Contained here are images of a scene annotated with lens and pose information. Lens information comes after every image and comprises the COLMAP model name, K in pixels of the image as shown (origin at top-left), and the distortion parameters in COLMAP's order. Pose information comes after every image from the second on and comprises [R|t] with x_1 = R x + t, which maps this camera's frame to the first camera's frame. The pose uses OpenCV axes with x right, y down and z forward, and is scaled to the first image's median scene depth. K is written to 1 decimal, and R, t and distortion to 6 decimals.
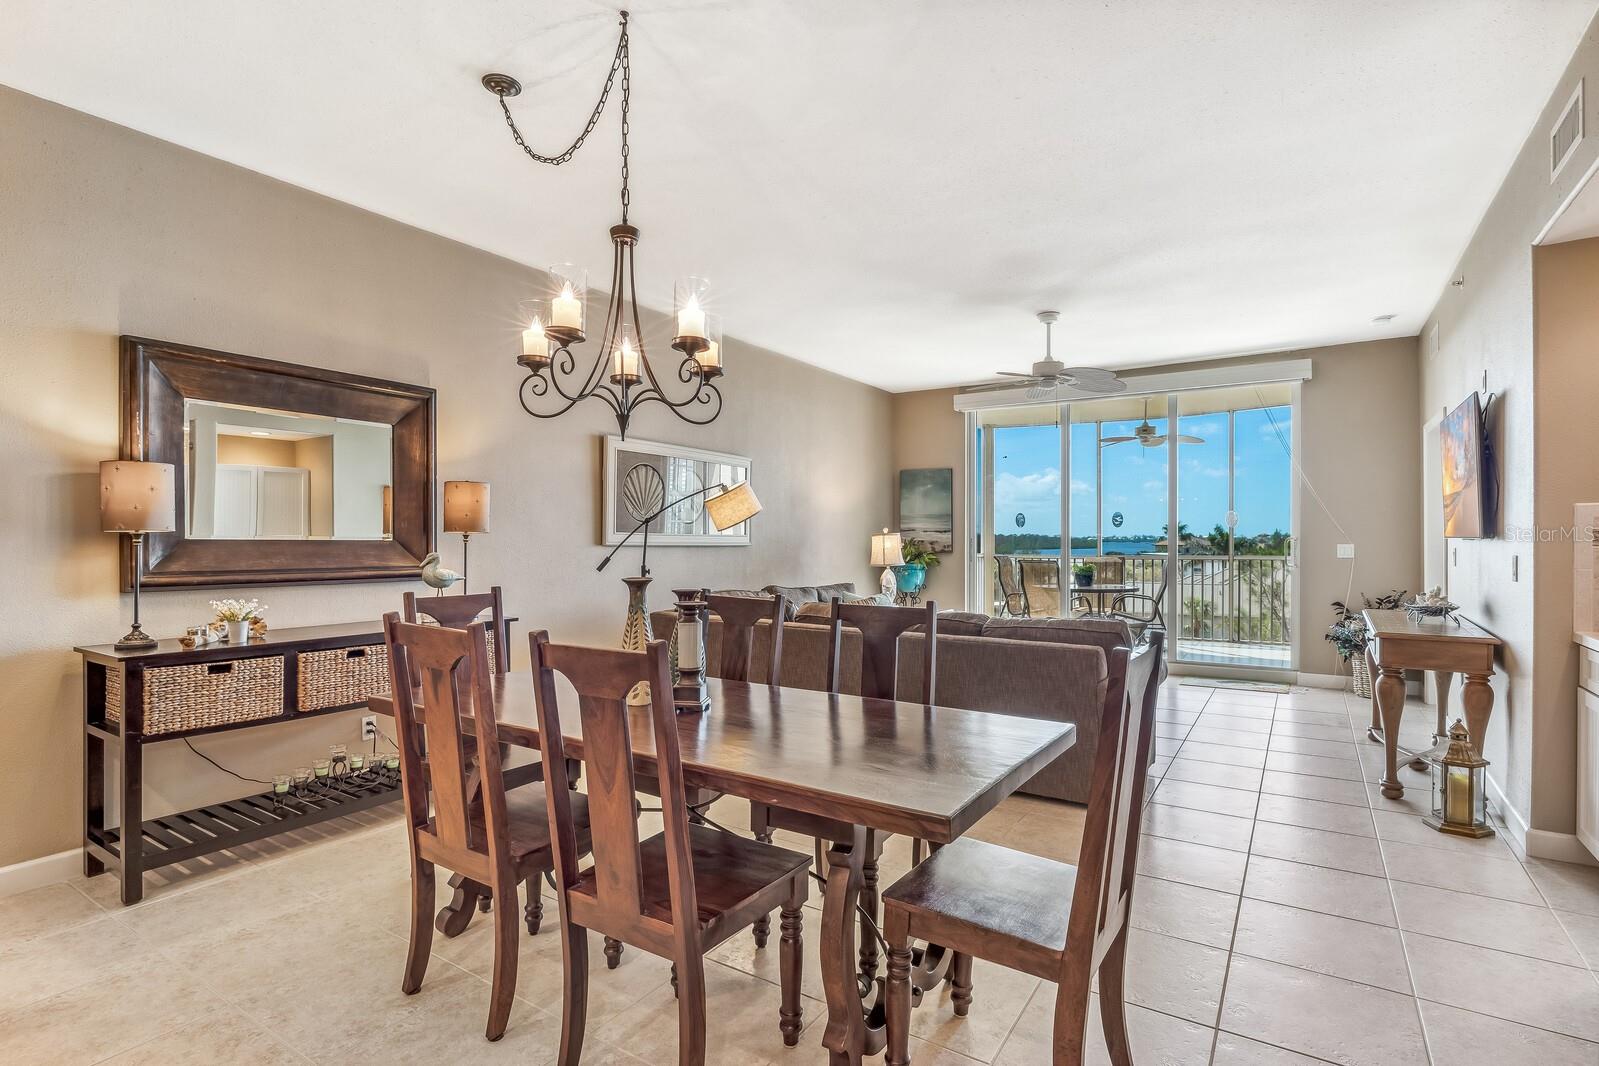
lens RADIAL K [[791.0, 0, 799.5], [0, 791.0, 533.0], [0, 0, 1]] dist [-0.003067, -0.000551]
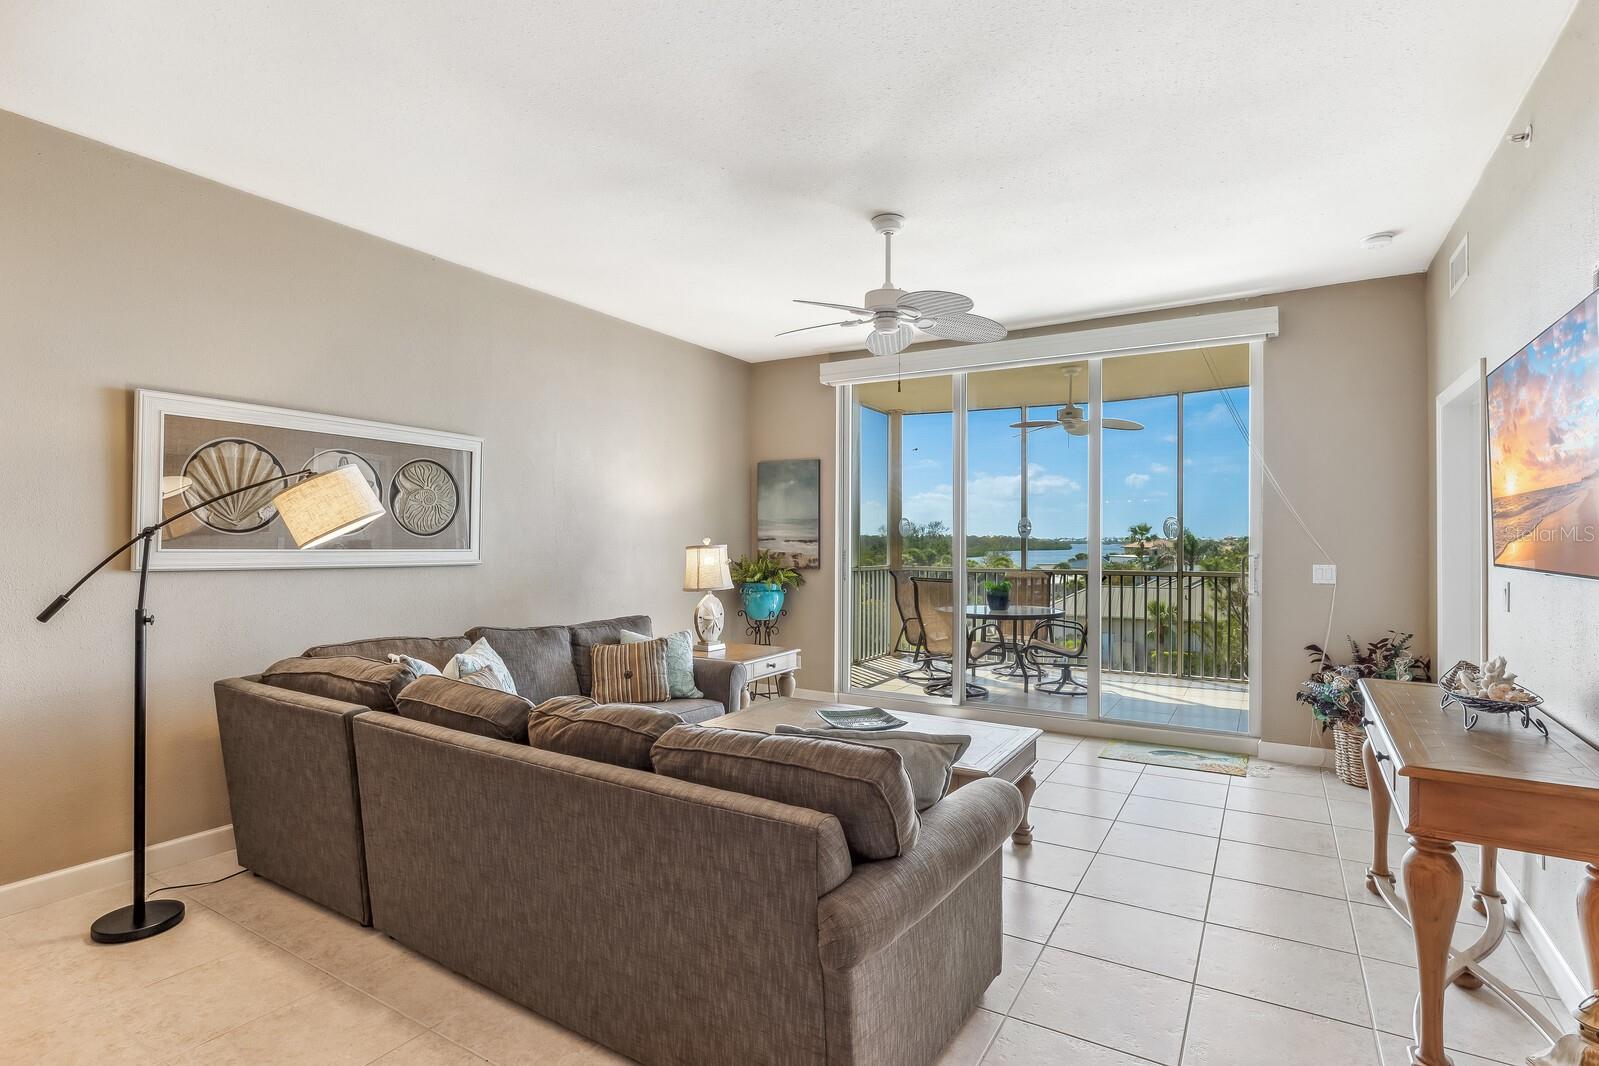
lens RADIAL K [[789.2, 0, 798.5], [0, 789.2, 530.7], [0, 0, 1]] dist [-0.004095, -0.001267]
pose [[0.999561, 0.004690, 0.029254, 0.200944], [-0.004586, 0.999983, -0.003654, -0.012521], [-0.029270, 0.003518, 0.999565, 0.311277]]
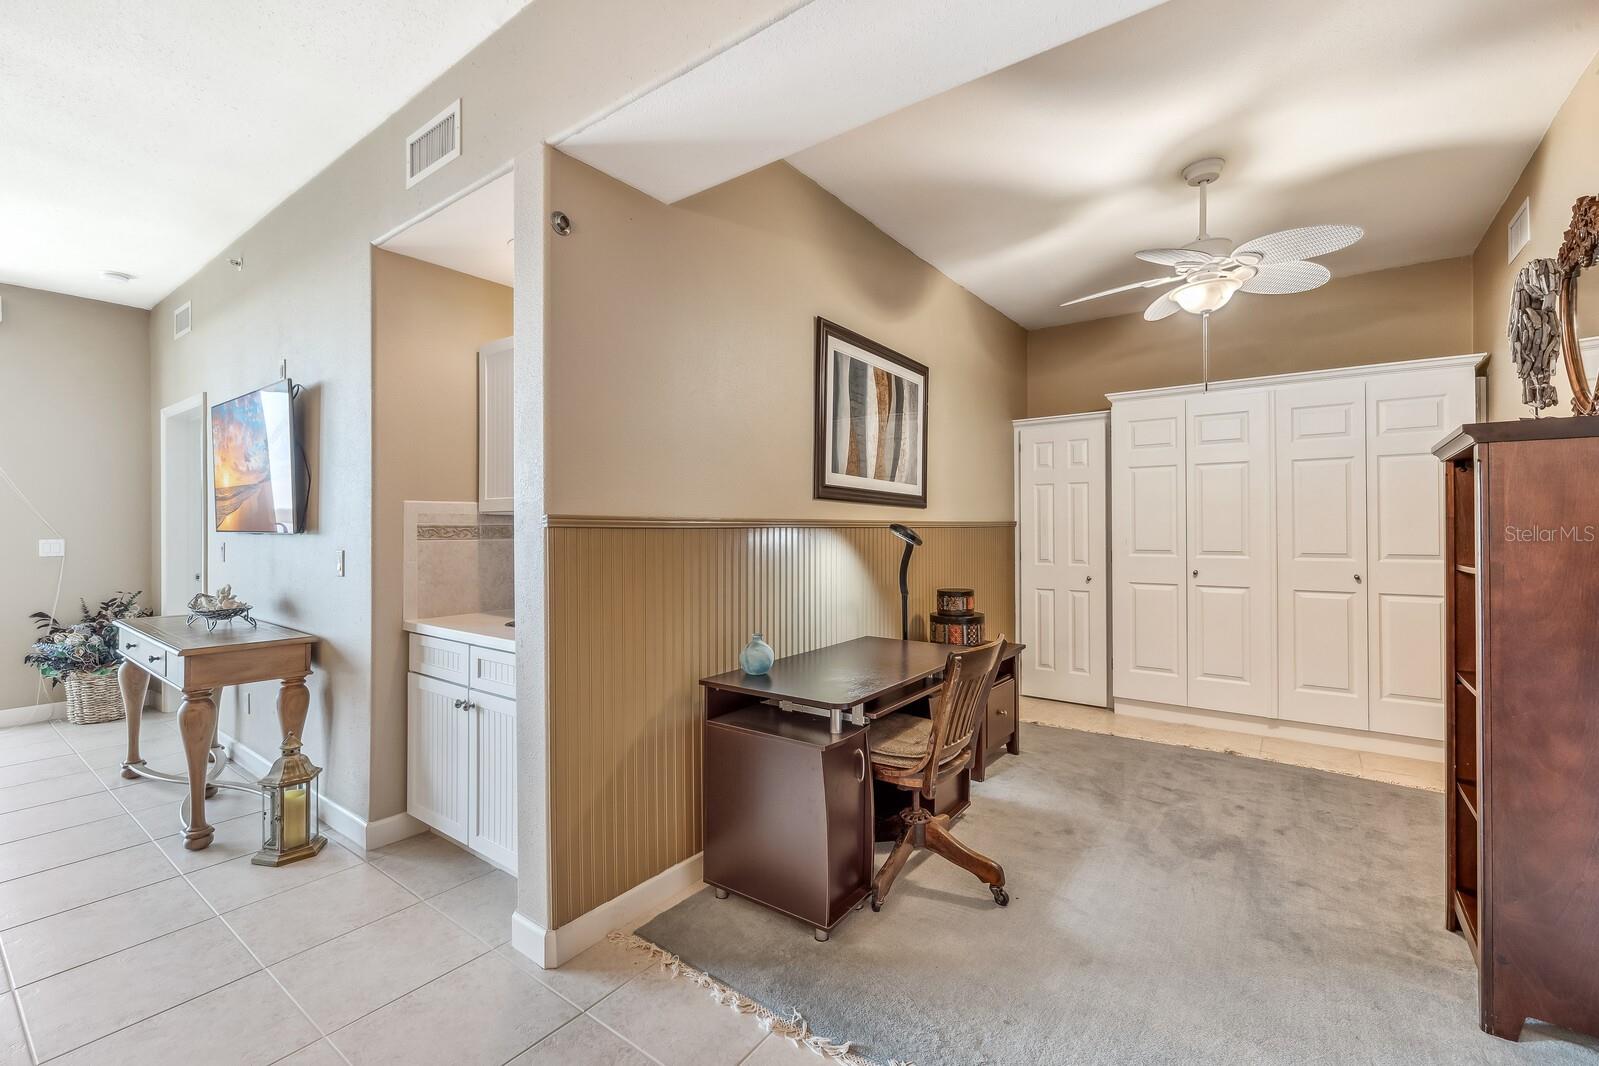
lens RADIAL K [[683.3, 0, 802.3], [0, 683.3, 524.3], [0, 0, 1]] dist [-0.002072, -0.000340]
pose [[0.064200, 0.000688, 0.997937, 0.046614], [-0.001855, 0.999998, -0.000570, -0.003061], [-0.997935, -0.001815, 0.064201, 0.196305]]
